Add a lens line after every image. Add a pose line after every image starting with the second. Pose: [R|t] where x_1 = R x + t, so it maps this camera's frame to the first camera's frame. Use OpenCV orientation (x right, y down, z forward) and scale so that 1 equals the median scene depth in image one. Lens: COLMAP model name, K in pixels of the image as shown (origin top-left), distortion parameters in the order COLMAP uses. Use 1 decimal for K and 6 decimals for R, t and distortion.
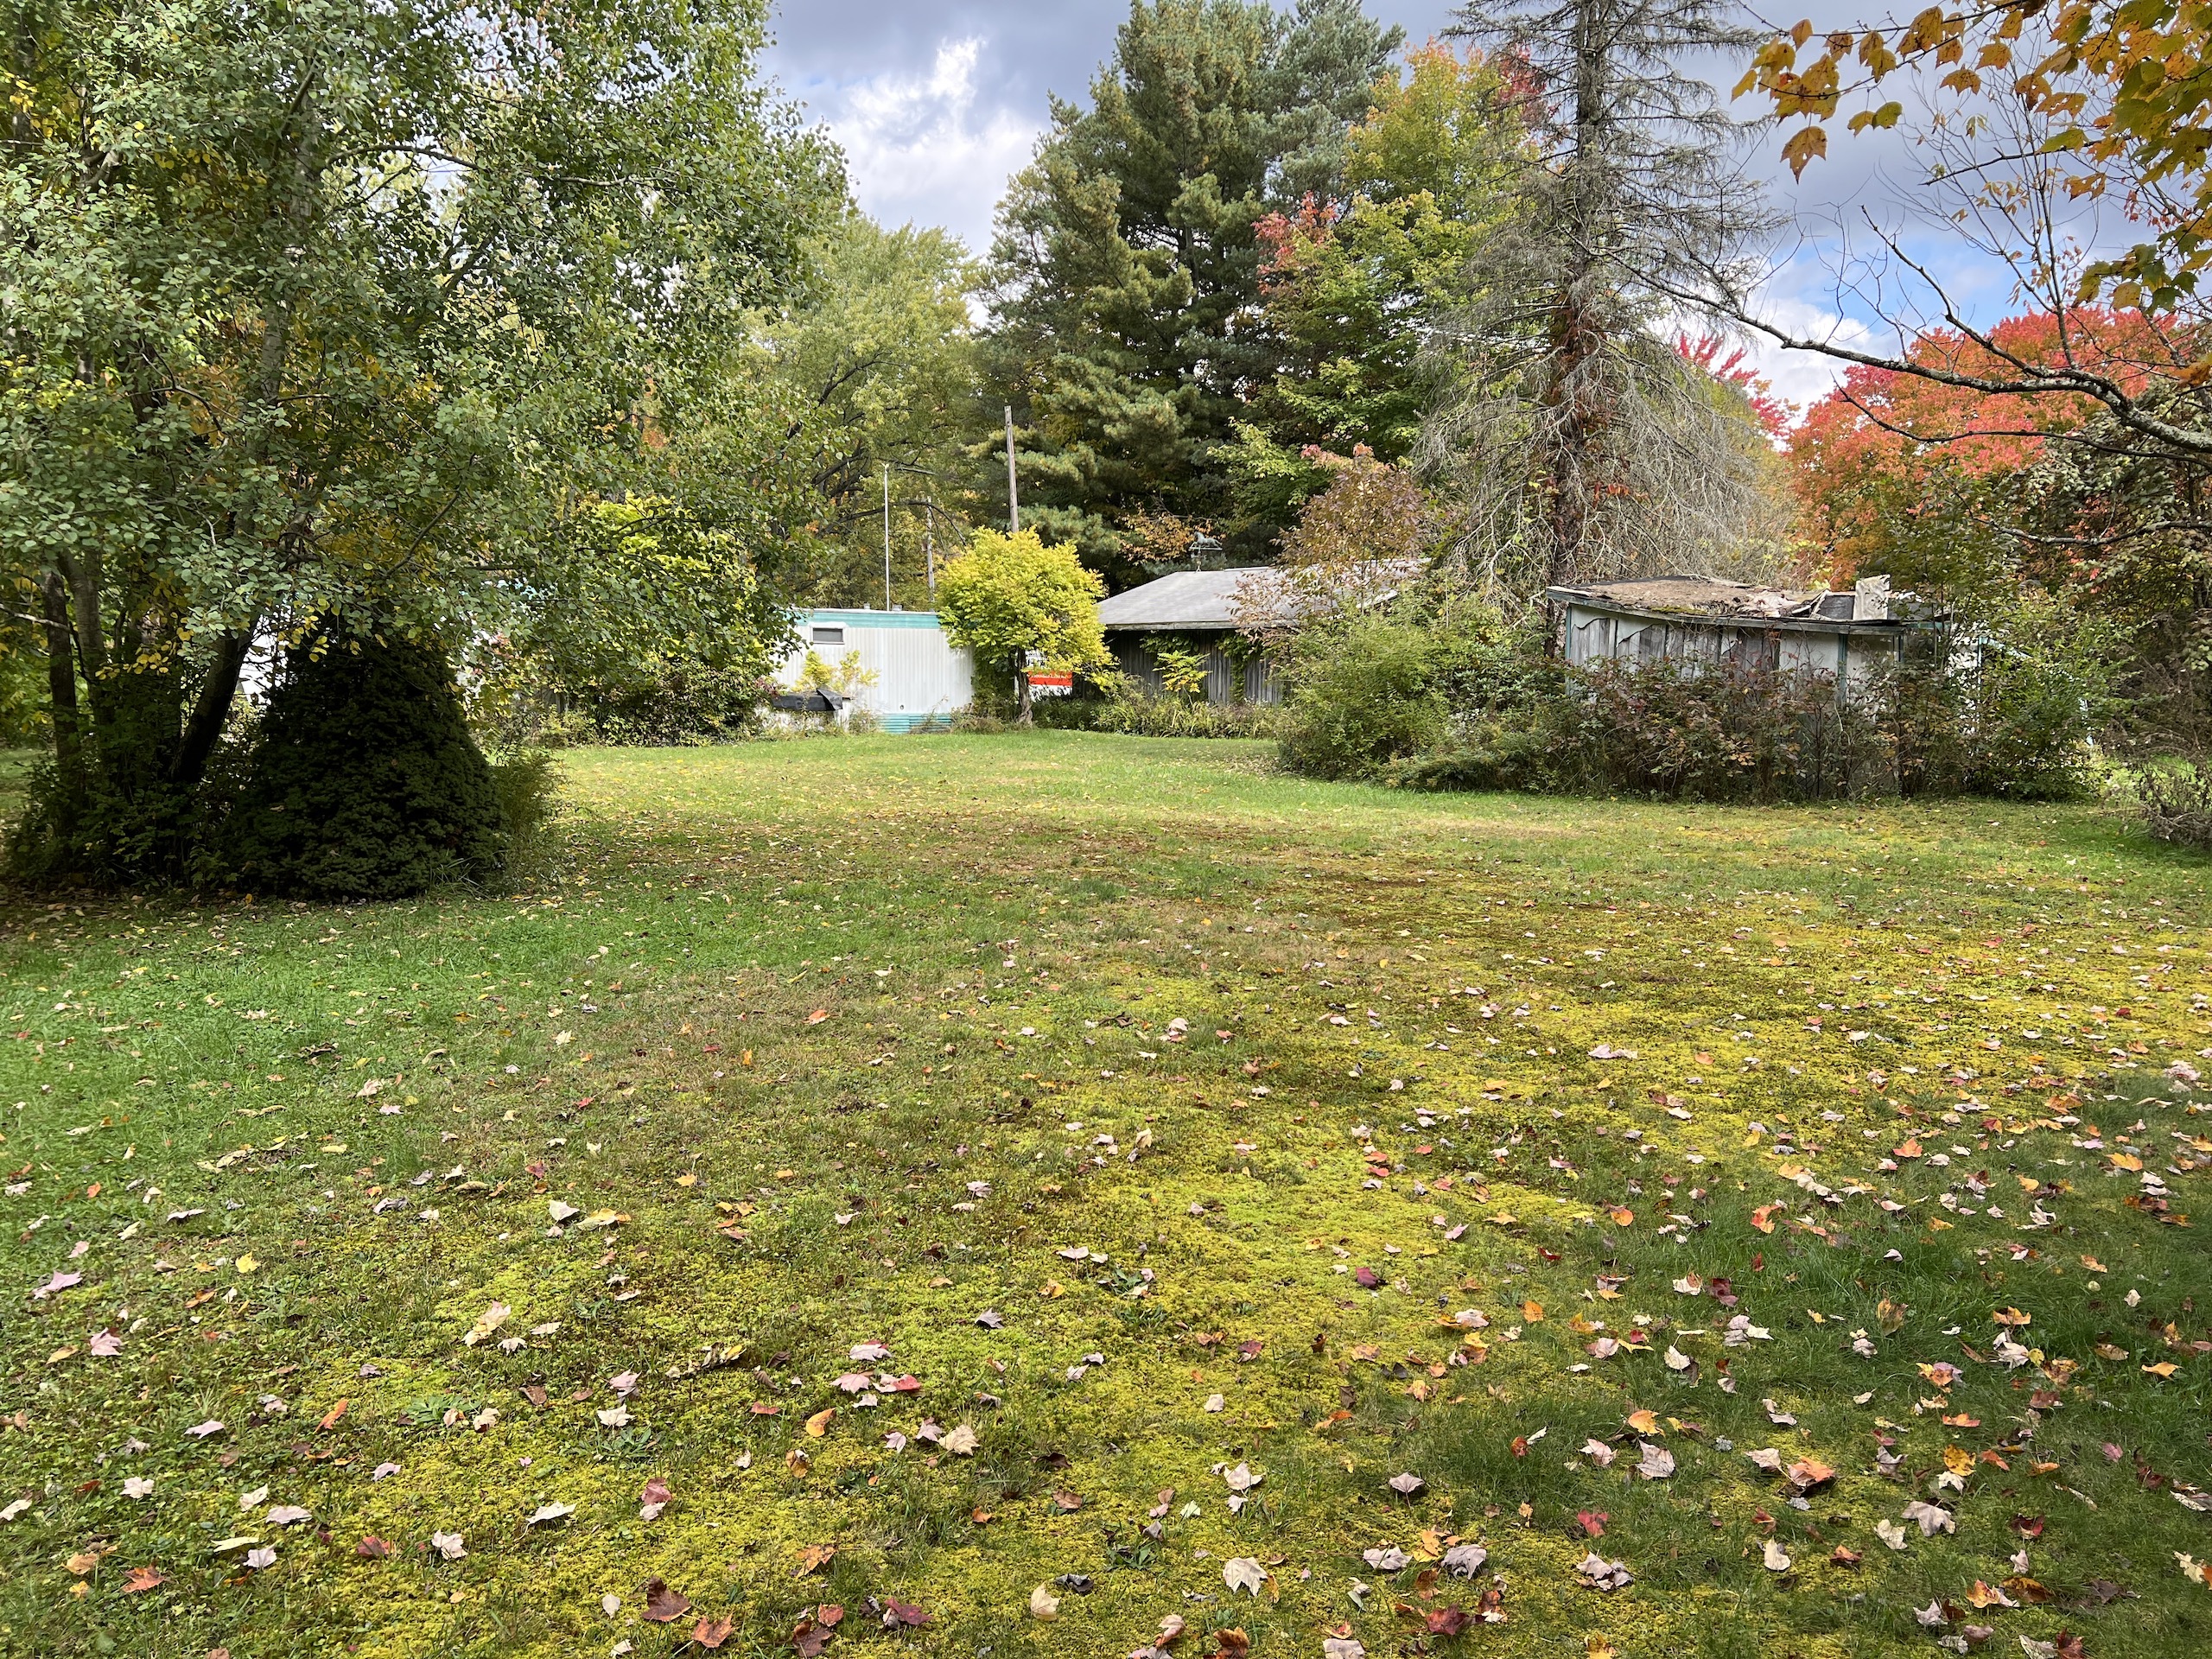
lens RADIAL K [[1694.2, 0, 1114.6], [0, 1694.2, 792.3], [0, 0, 1]] dist [0.041638, -0.007667]
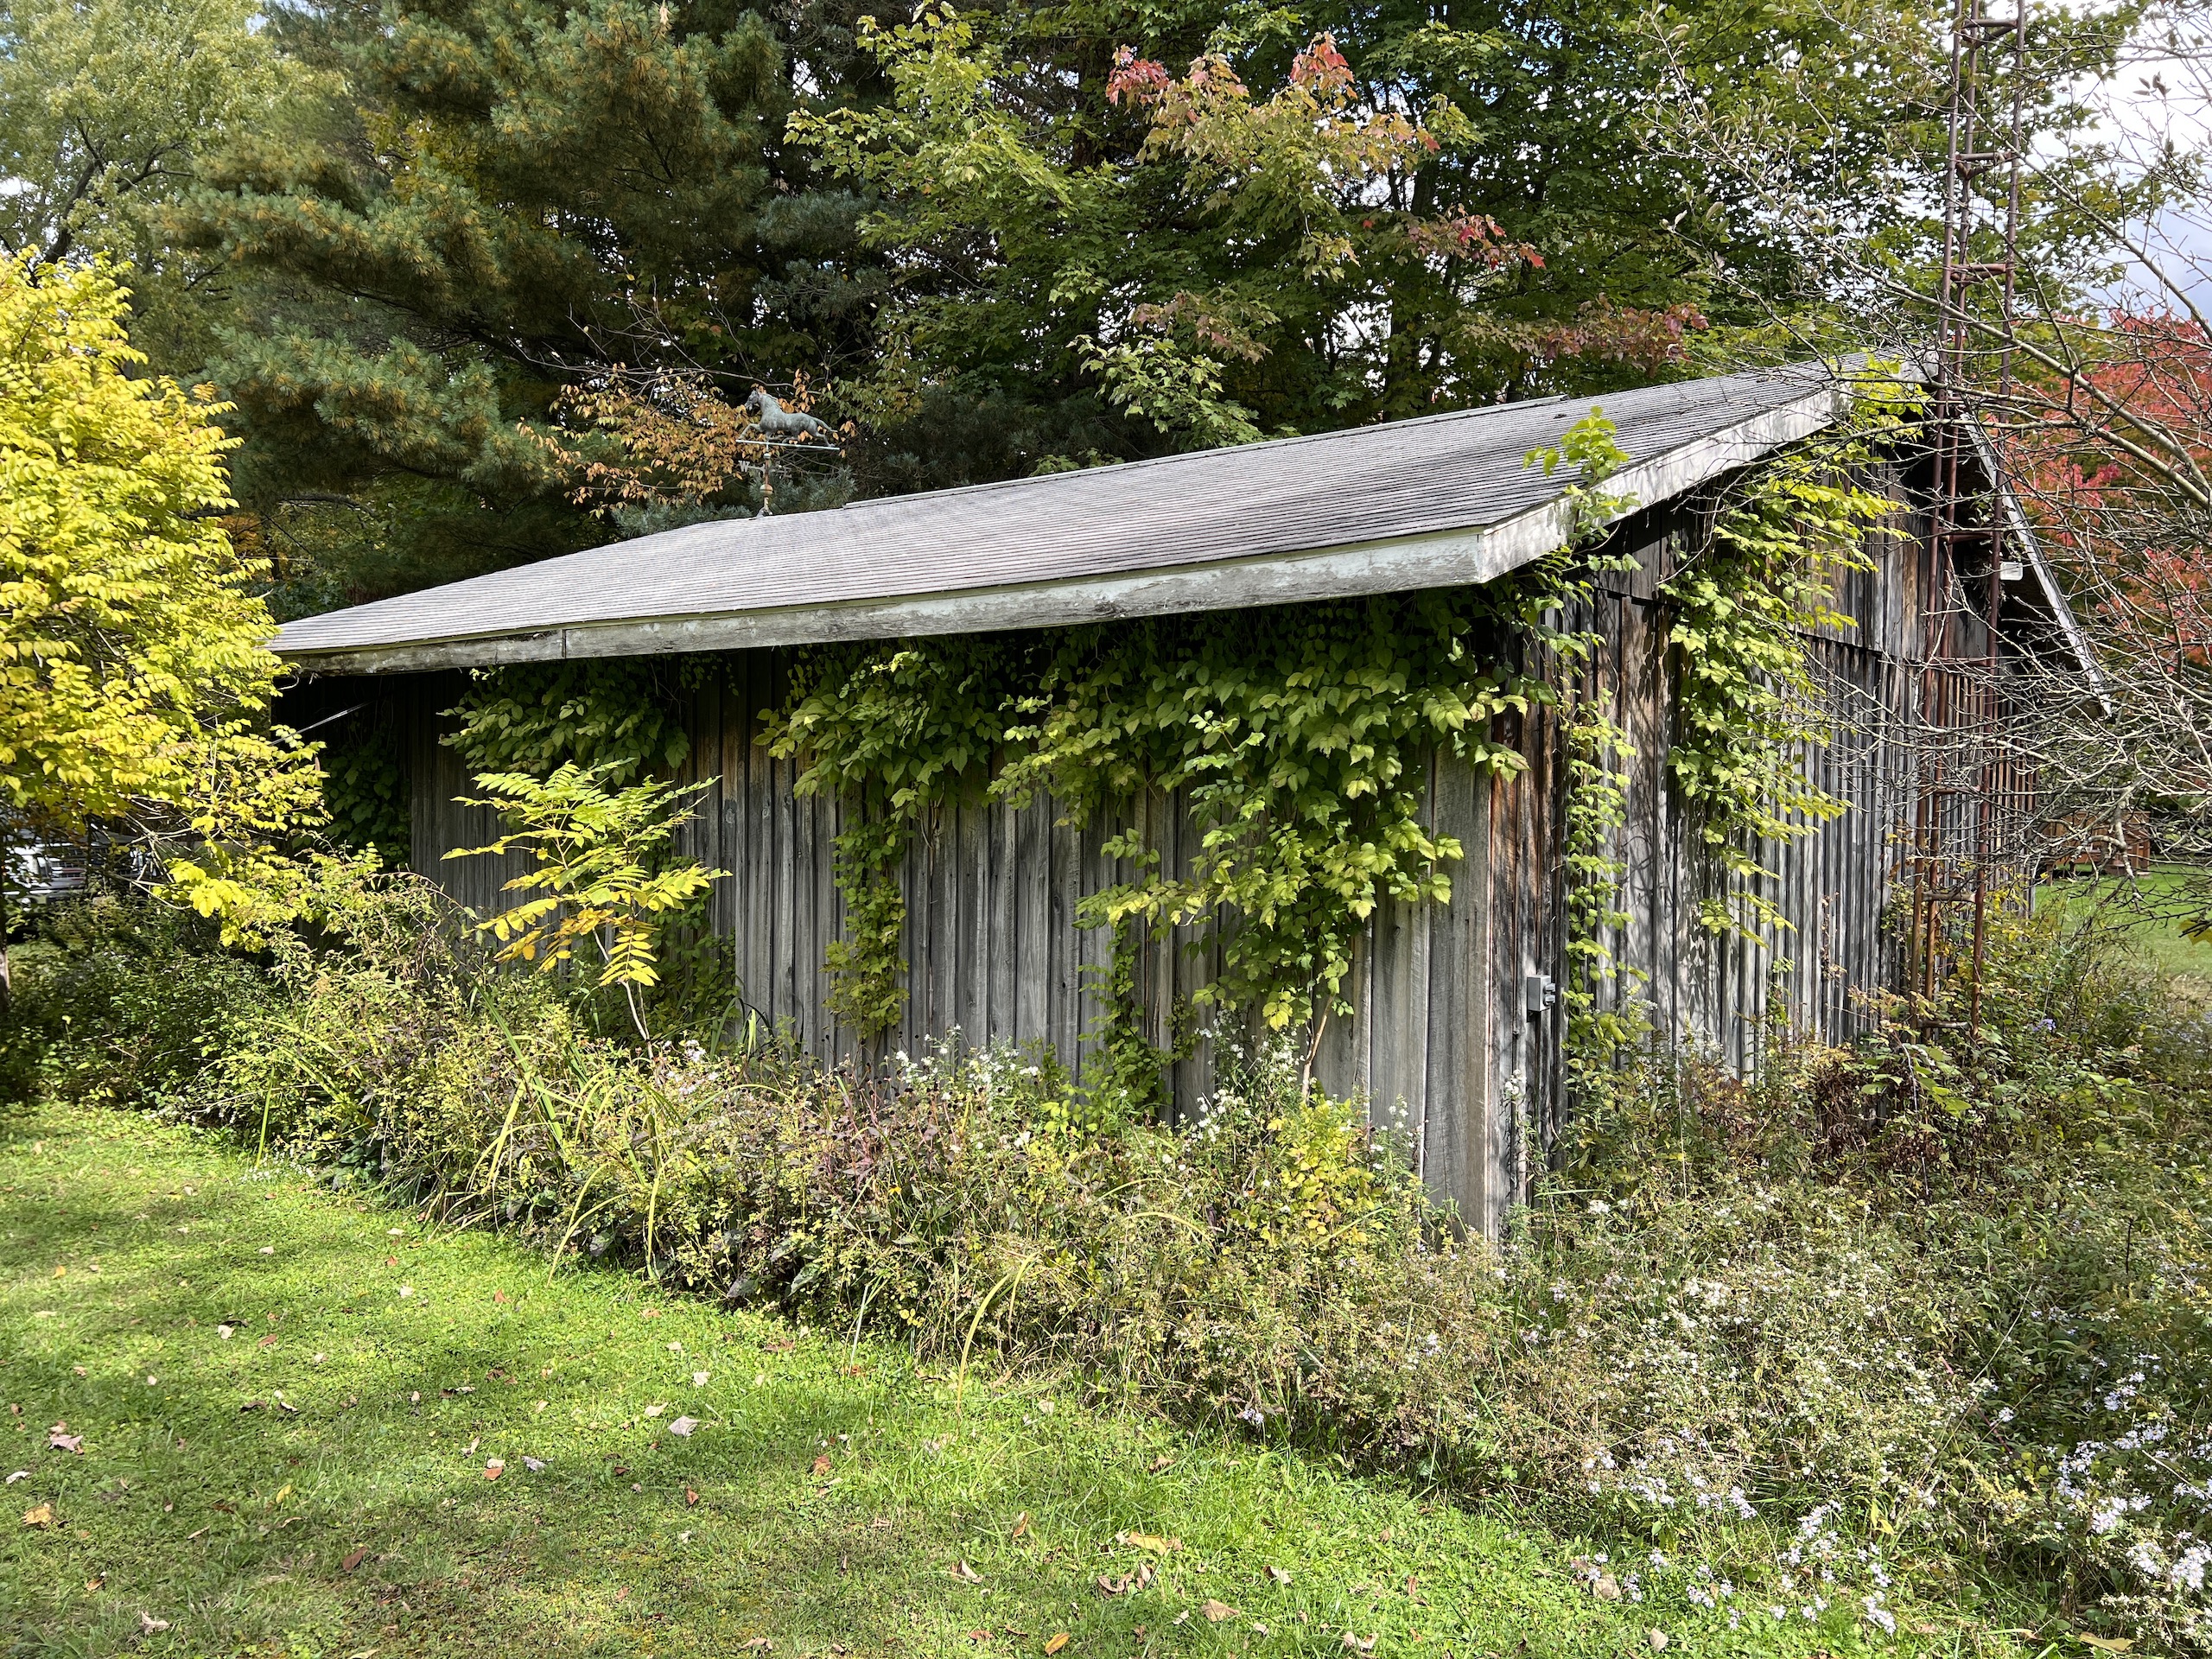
lens RADIAL K [[1694.2, 0, 1114.6], [0, 1694.2, 792.3], [0, 0, 1]] dist [0.041638, -0.007667]
pose [[0.981497, -0.002667, 0.191457, 0.061390], [0.014890, 0.997938, -0.062432, -0.065755], [-0.190896, 0.064128, 0.979513, 0.786576]]
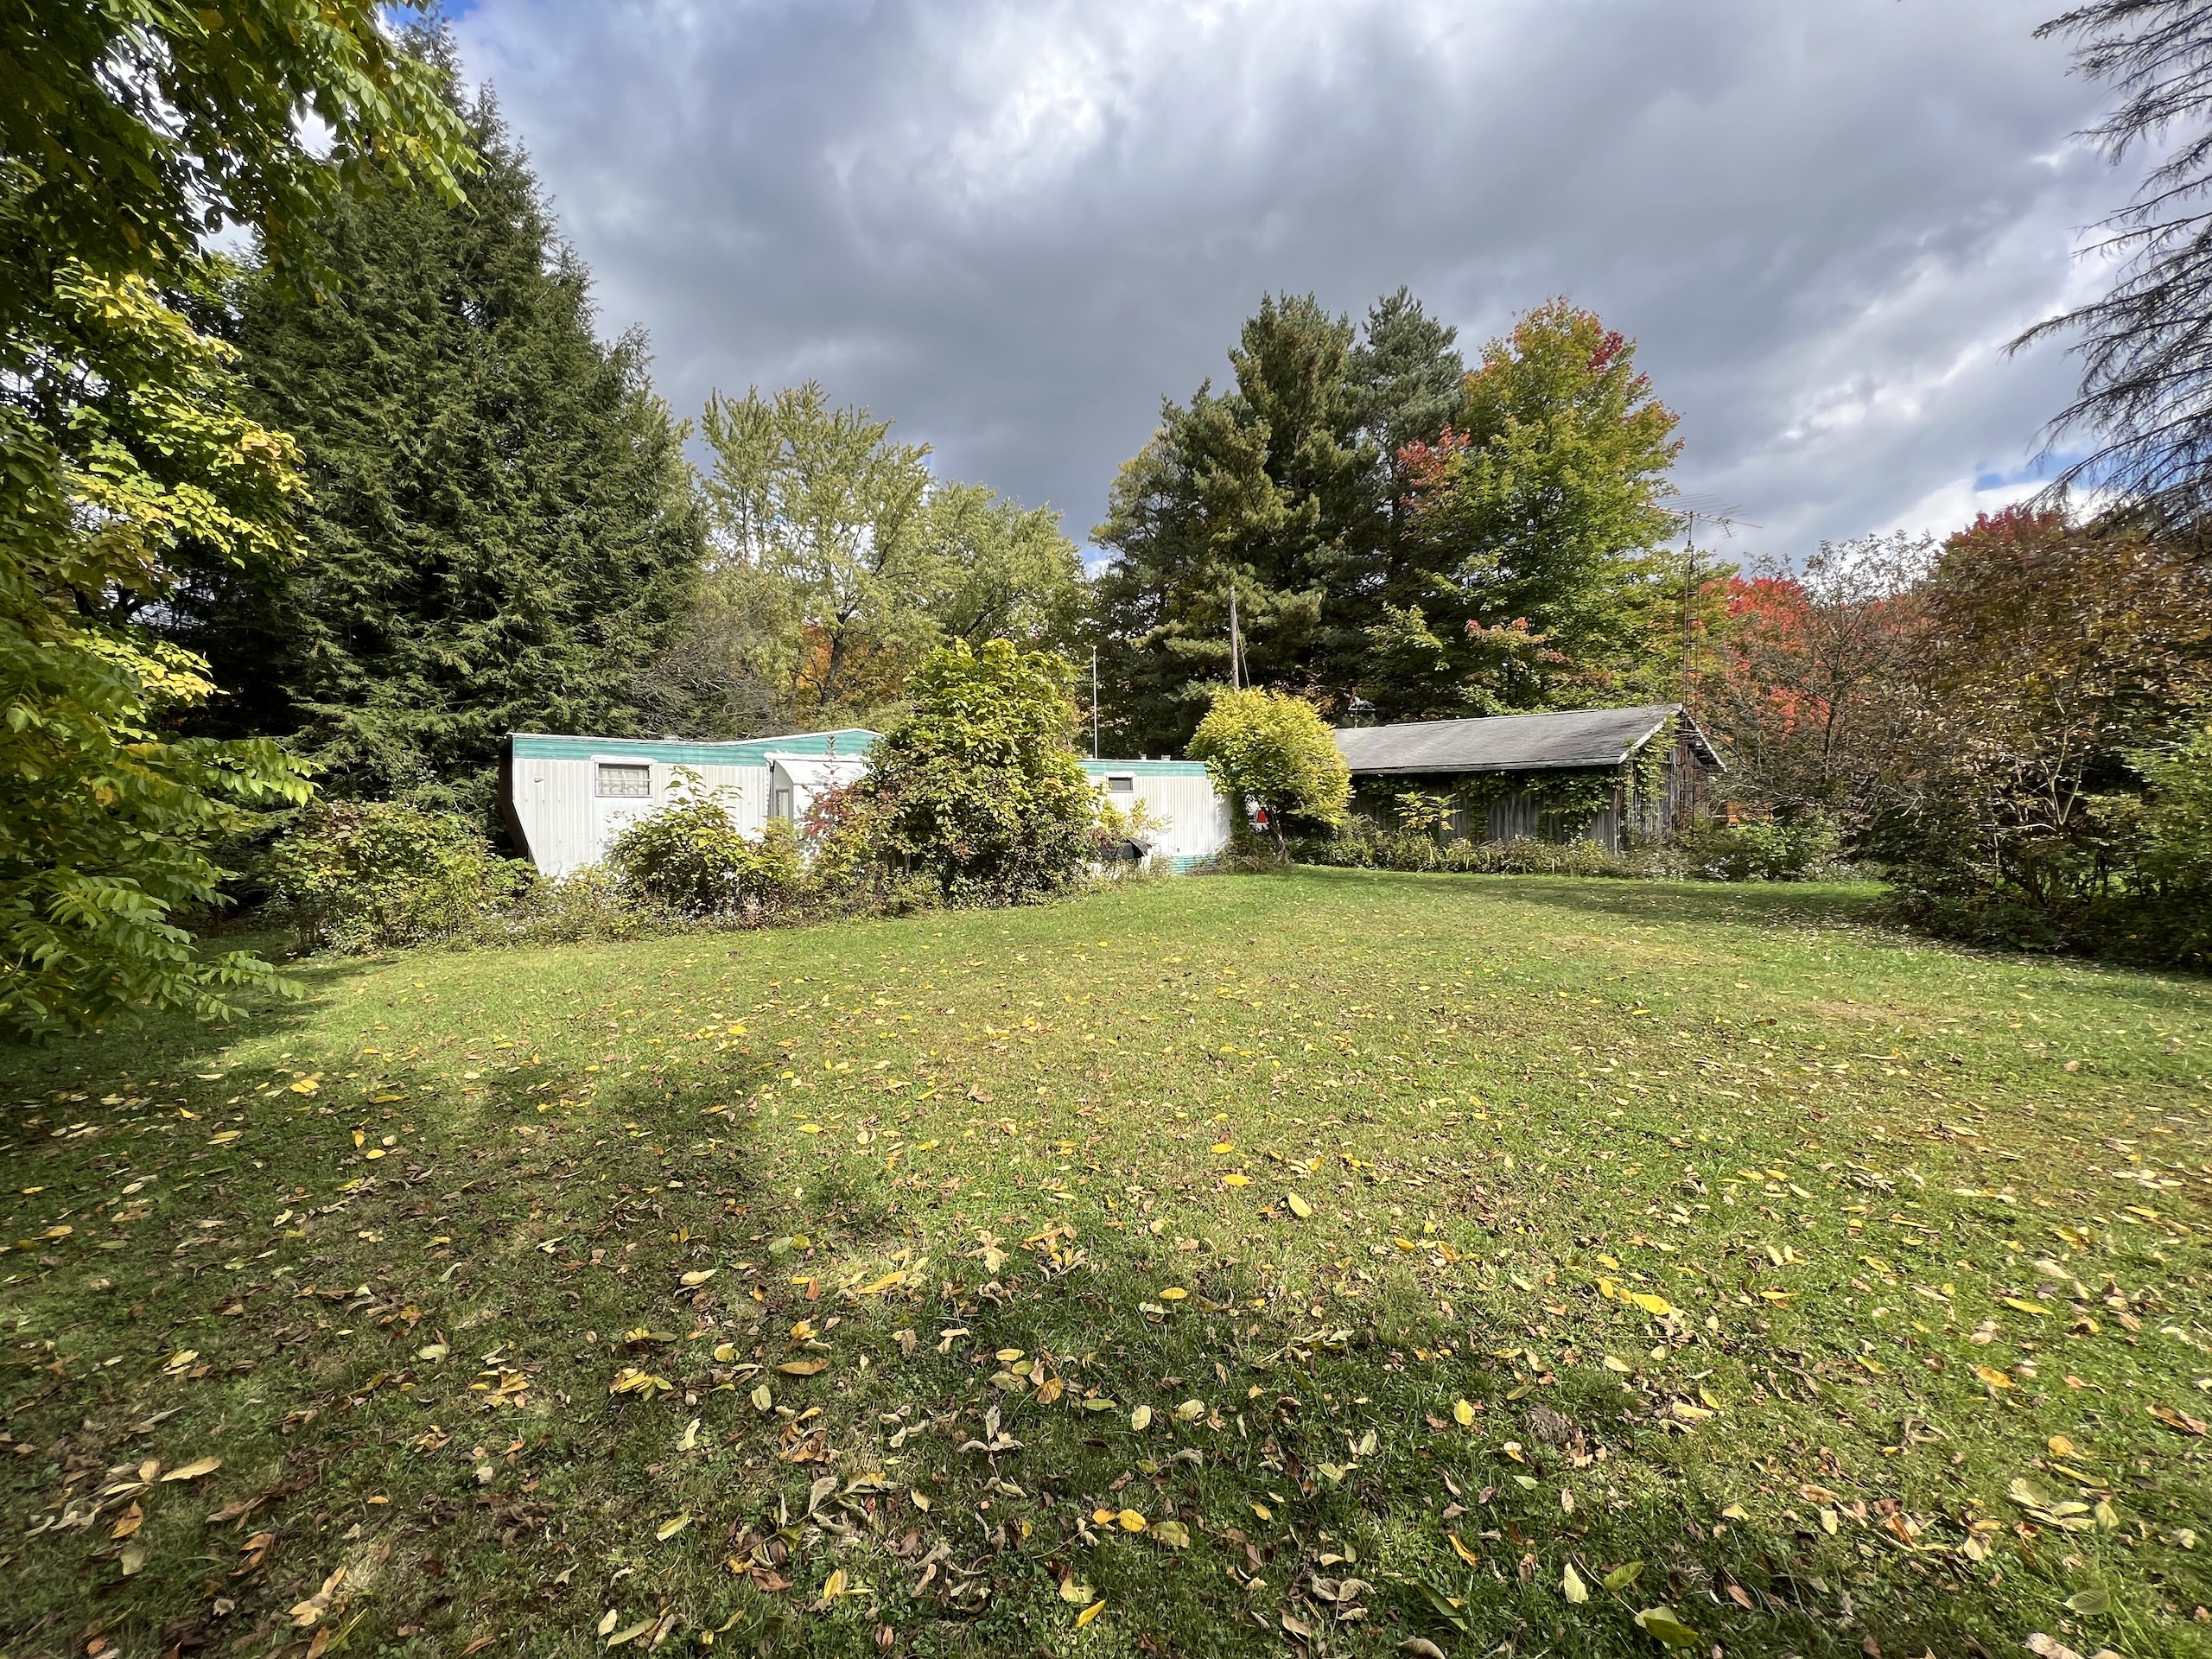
lens RADIAL K [[878.4, 0, 1100.3], [0, 878.4, 825.1], [0, 0, 1]] dist [-0.000042, 0.000067]
pose [[0.997565, -0.024022, 0.065475, -0.207030], [0.027230, 0.998450, -0.048542, -0.039257], [-0.064207, 0.050207, 0.996673, 0.441021]]
